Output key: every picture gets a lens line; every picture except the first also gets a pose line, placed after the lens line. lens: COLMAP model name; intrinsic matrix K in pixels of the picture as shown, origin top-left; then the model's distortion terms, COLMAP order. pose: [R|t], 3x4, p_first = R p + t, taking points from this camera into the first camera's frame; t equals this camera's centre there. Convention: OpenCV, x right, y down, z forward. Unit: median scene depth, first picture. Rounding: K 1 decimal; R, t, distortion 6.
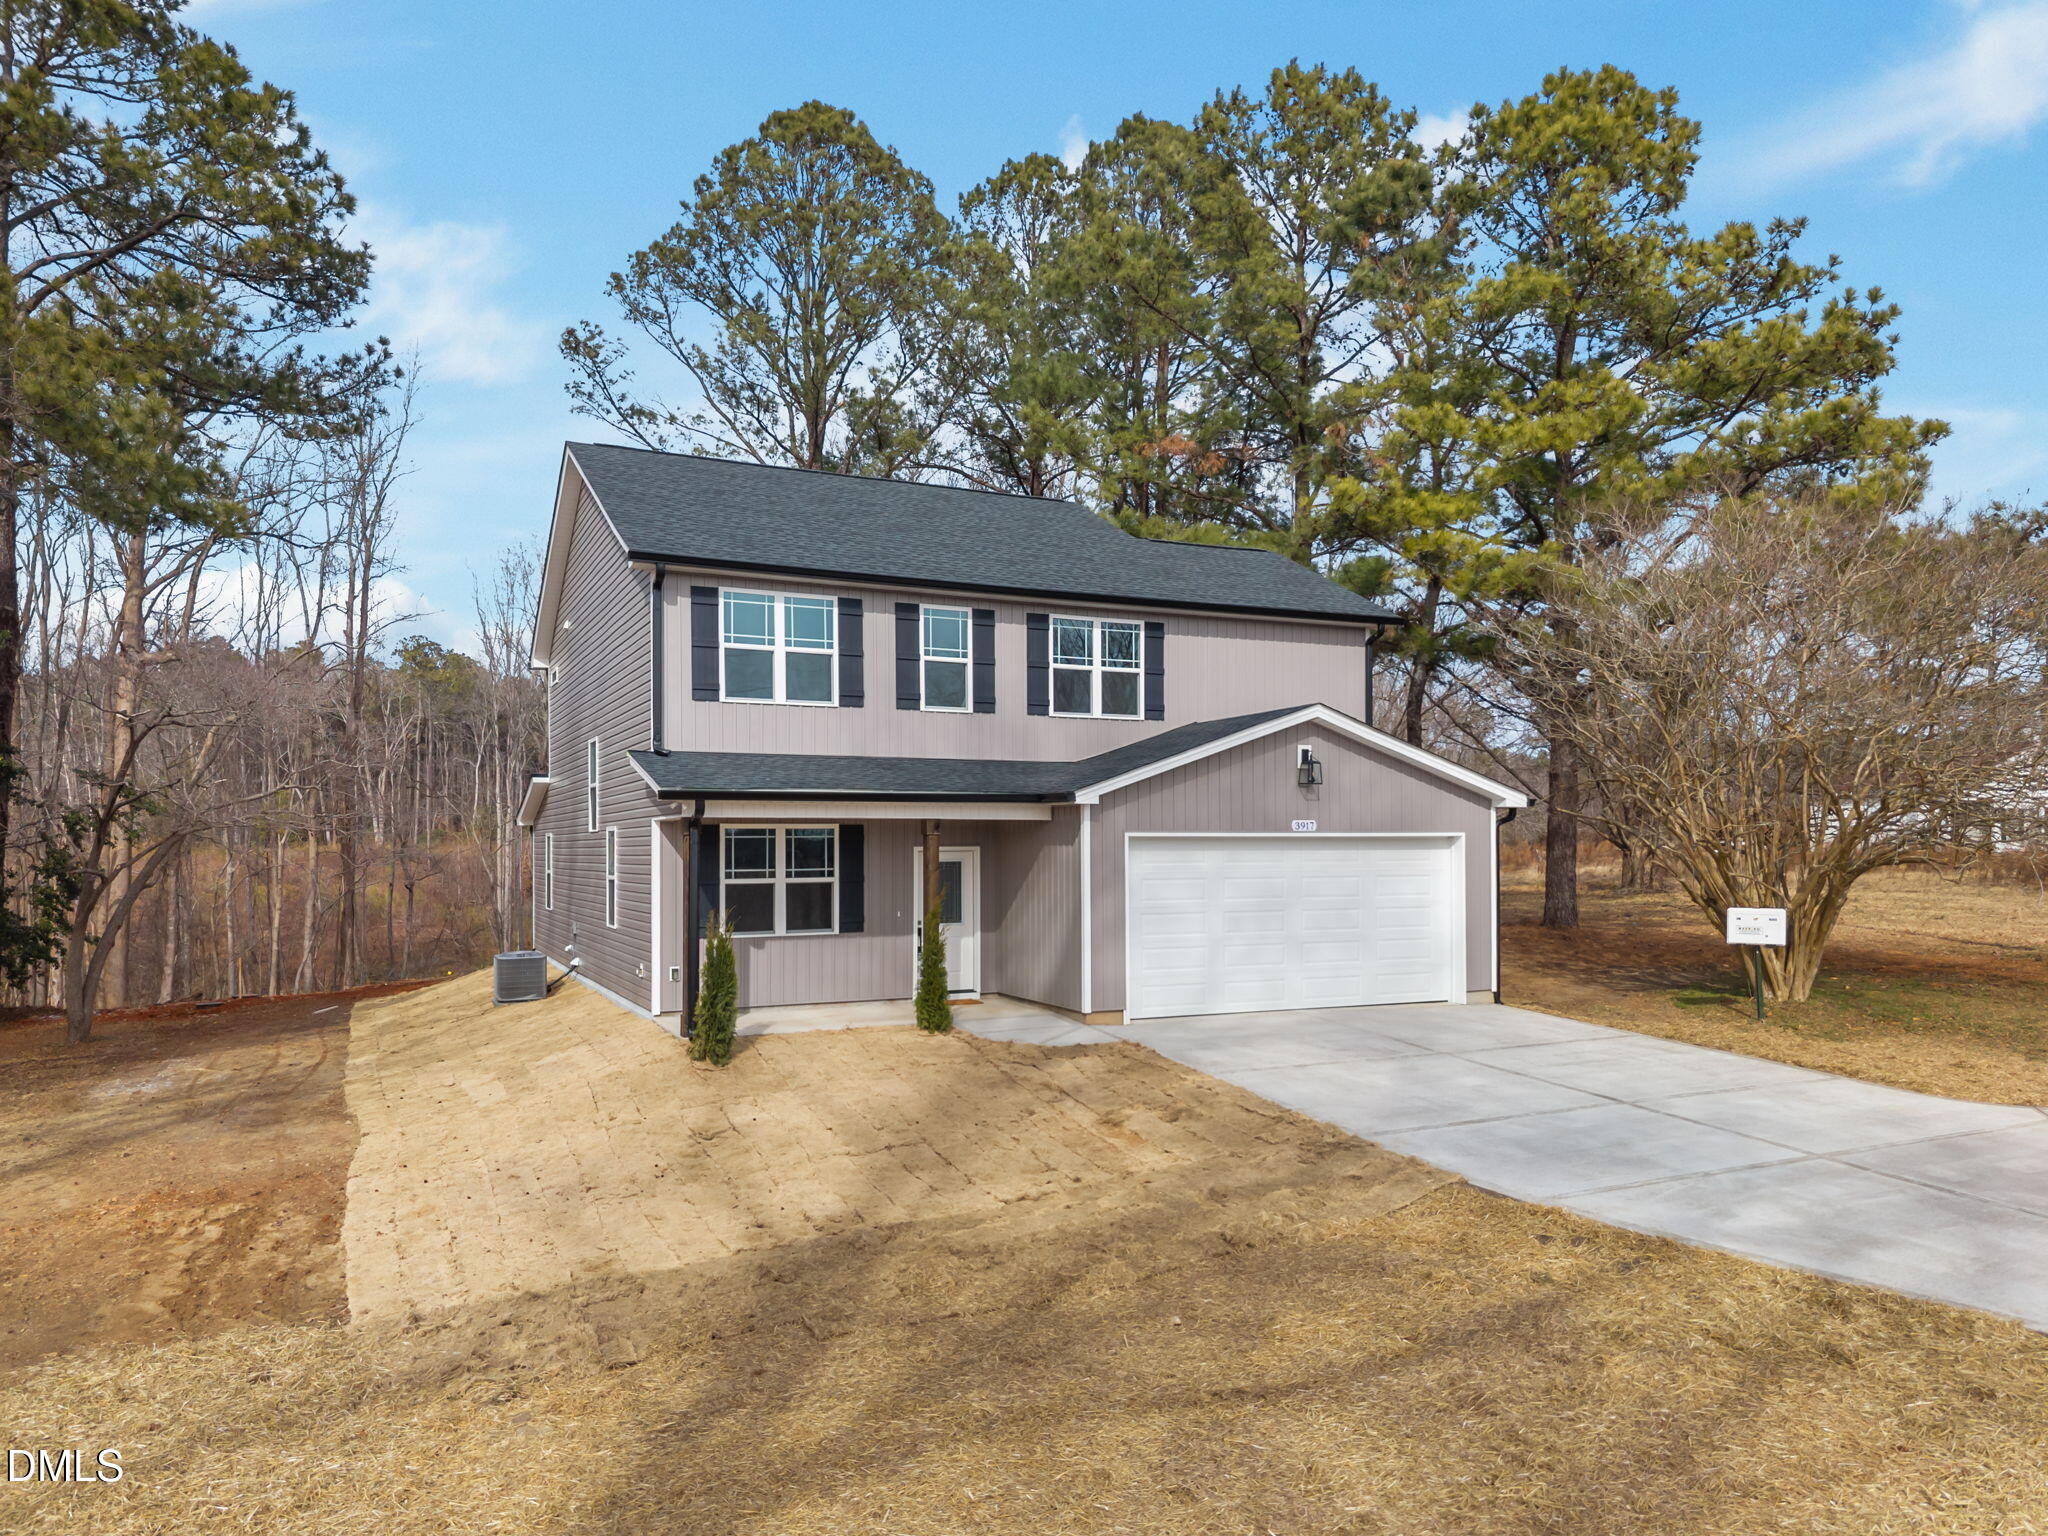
lens RADIAL K [[1460.9, 0, 1024.0], [0, 1460.9, 768.0], [0, 0, 1]] dist [0.009639, 0.000462]
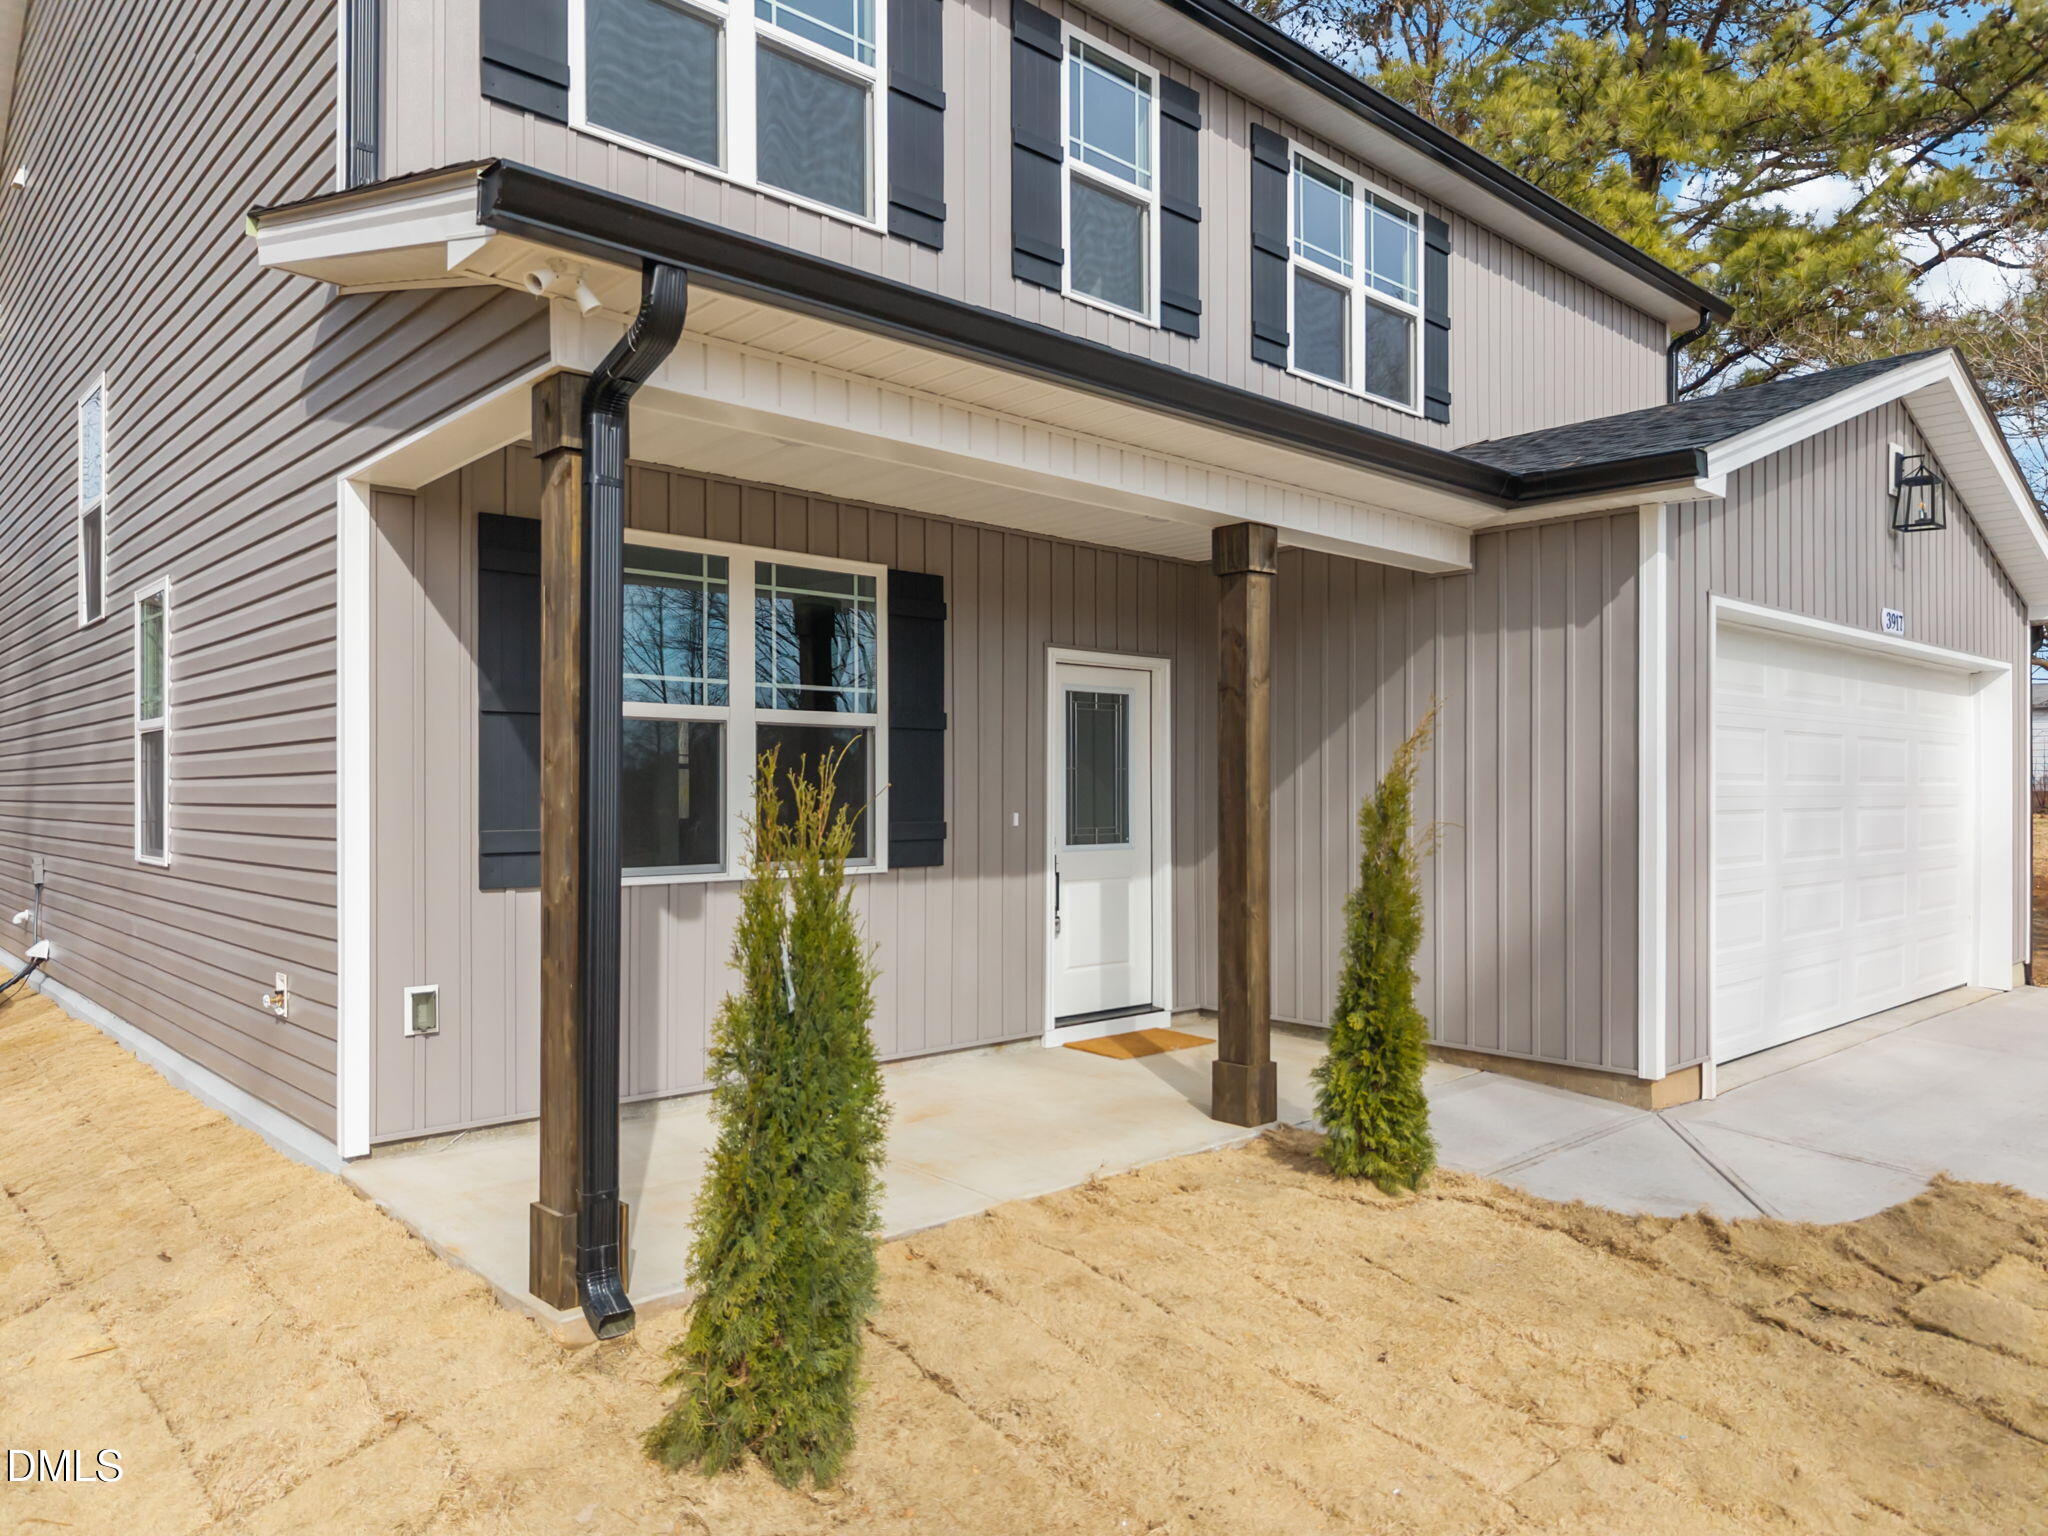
lens RADIAL K [[1460.9, 0, 1024.0], [0, 1460.9, 768.0], [0, 0, 1]] dist [0.009639, 0.000462]
pose [[0.957484, 0.007231, 0.288395, -0.190209], [-0.017733, 0.999271, 0.033820, 0.072612], [-0.287940, -0.037497, 0.956914, 0.623580]]
